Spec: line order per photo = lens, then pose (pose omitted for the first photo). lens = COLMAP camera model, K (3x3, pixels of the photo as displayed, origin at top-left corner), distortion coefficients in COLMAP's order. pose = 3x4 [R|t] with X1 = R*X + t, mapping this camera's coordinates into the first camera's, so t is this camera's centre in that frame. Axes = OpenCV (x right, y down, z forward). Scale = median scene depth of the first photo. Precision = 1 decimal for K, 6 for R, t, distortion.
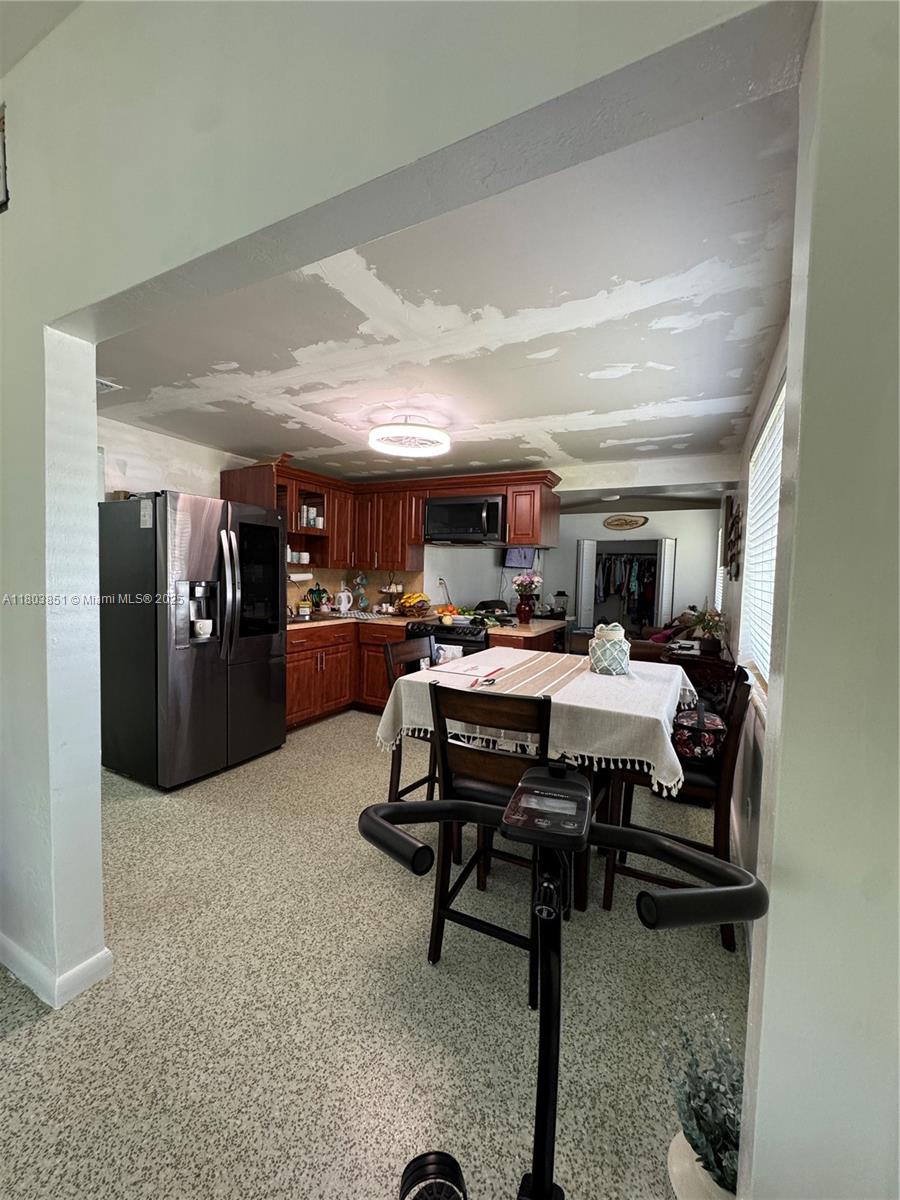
lens RADIAL K [[479.9, 0, 451.1], [0, 479.9, 599.2], [0, 0, 1]] dist [-0.002450, 0.000193]
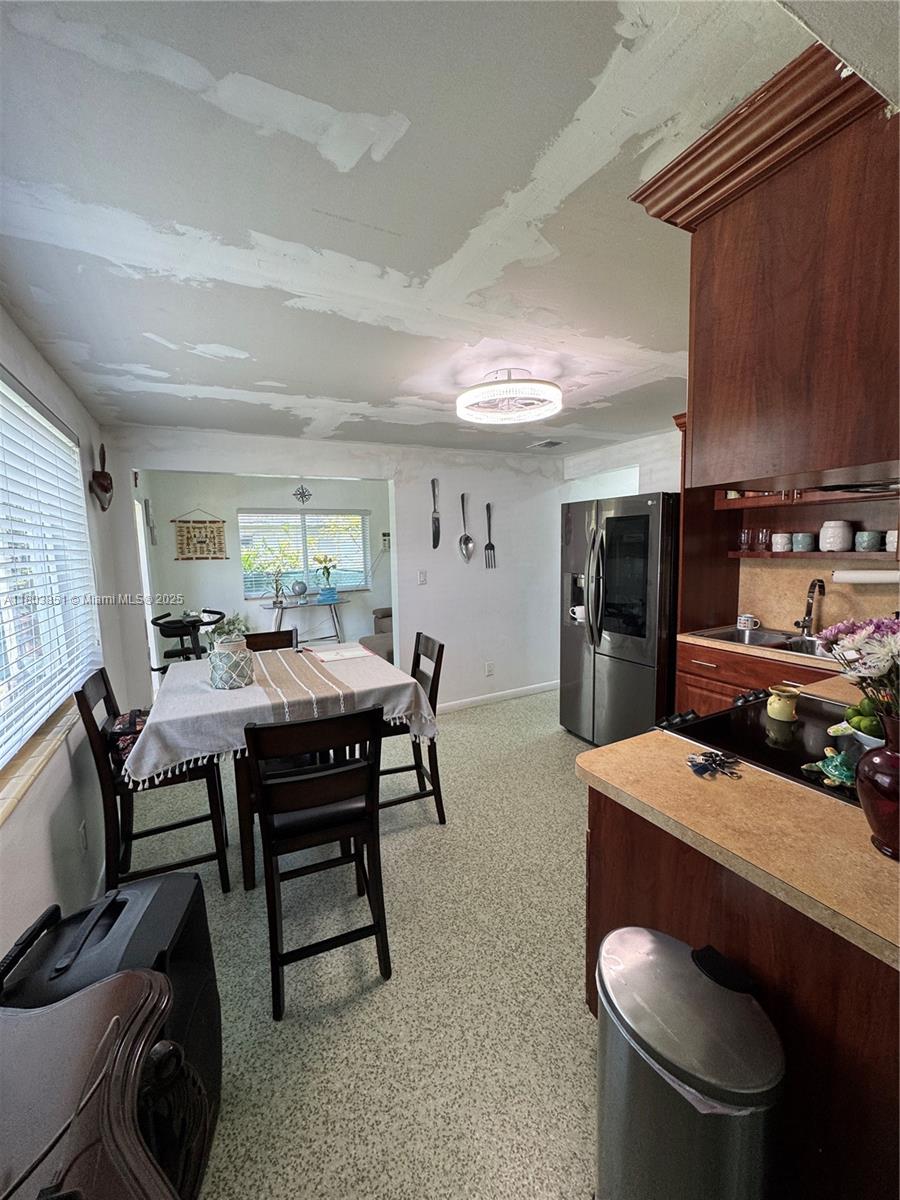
lens RADIAL K [[479.9, 0, 451.1], [0, 479.9, 599.2], [0, 0, 1]] dist [-0.002450, 0.000193]
pose [[-0.578902, 0.087160, -0.810726, 0.622103], [-0.031215, 0.991173, 0.128848, -0.114757], [0.814800, 0.099897, -0.571071, 1.399567]]
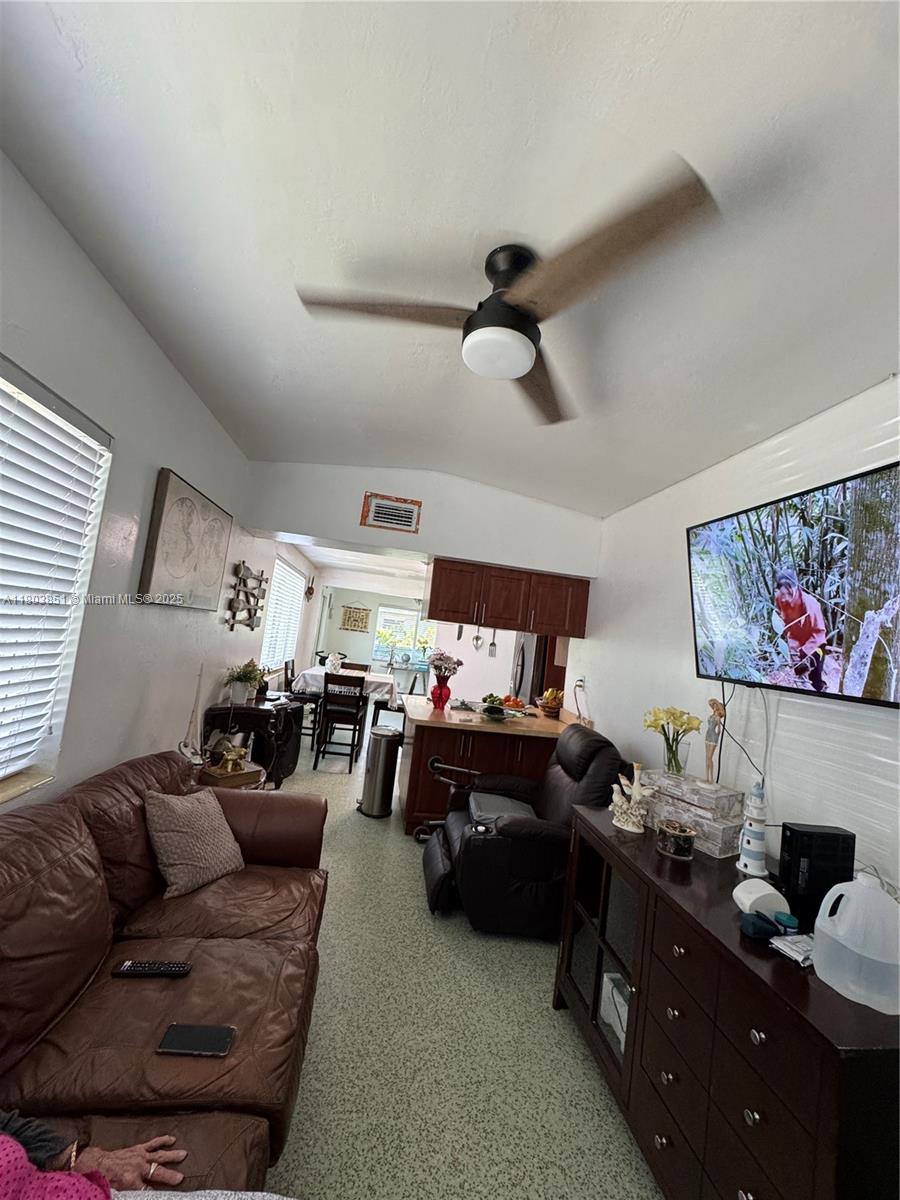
lens RADIAL K [[481.3, 0, 451.6], [0, 481.3, 599.5], [0, 0, 1]] dist [0.001702, 0.000258]
pose [[-0.803459, -0.166129, -0.571712, 1.003234], [-0.171015, 0.984210, -0.045656, -0.167536], [0.570269, 0.061089, -0.819183, 2.557841]]
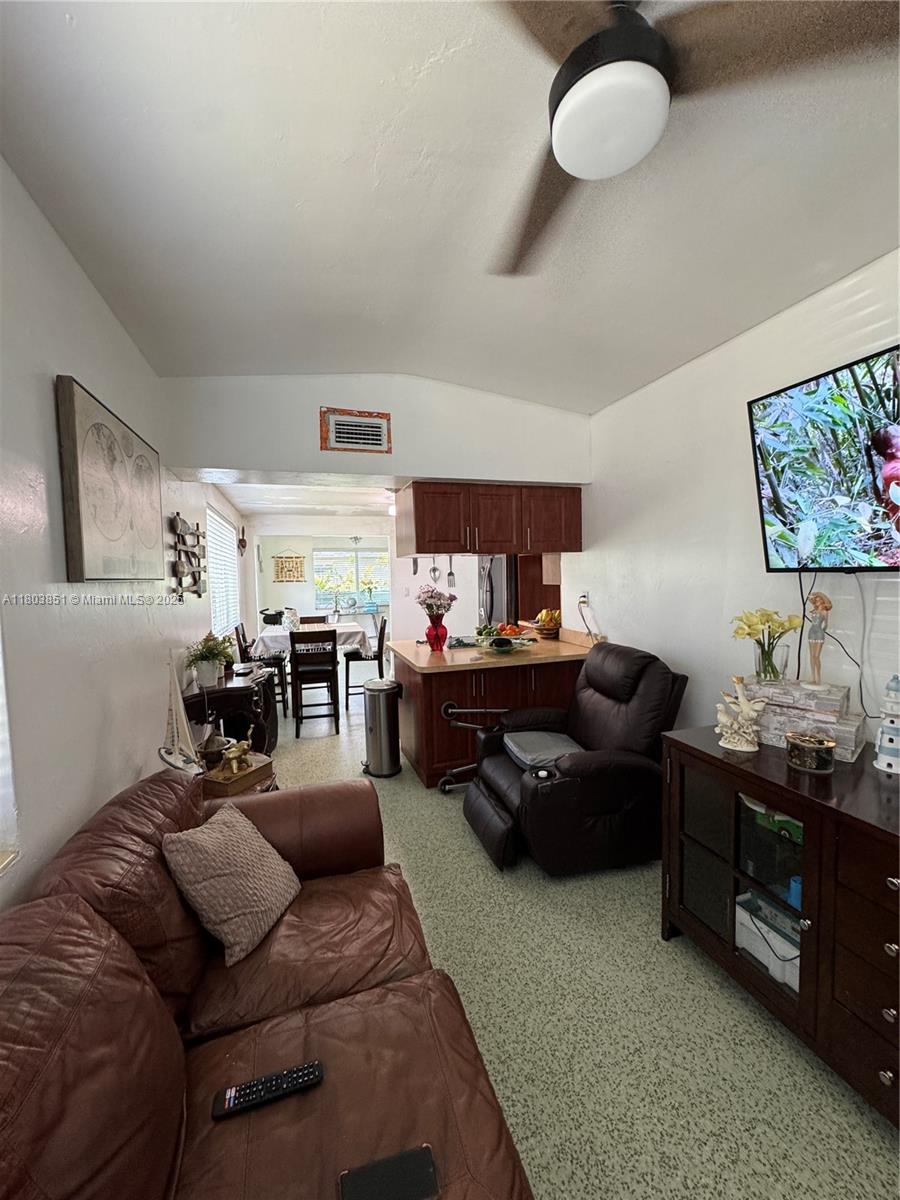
lens RADIAL K [[479.9, 0, 451.1], [0, 479.9, 599.2], [0, 0, 1]] dist [-0.002450, 0.000193]
pose [[-0.709318, 0.033178, -0.704107, 1.037483], [-0.030167, 0.996548, 0.077349, -0.148103], [0.704242, 0.076106, -0.705869, 2.334889]]
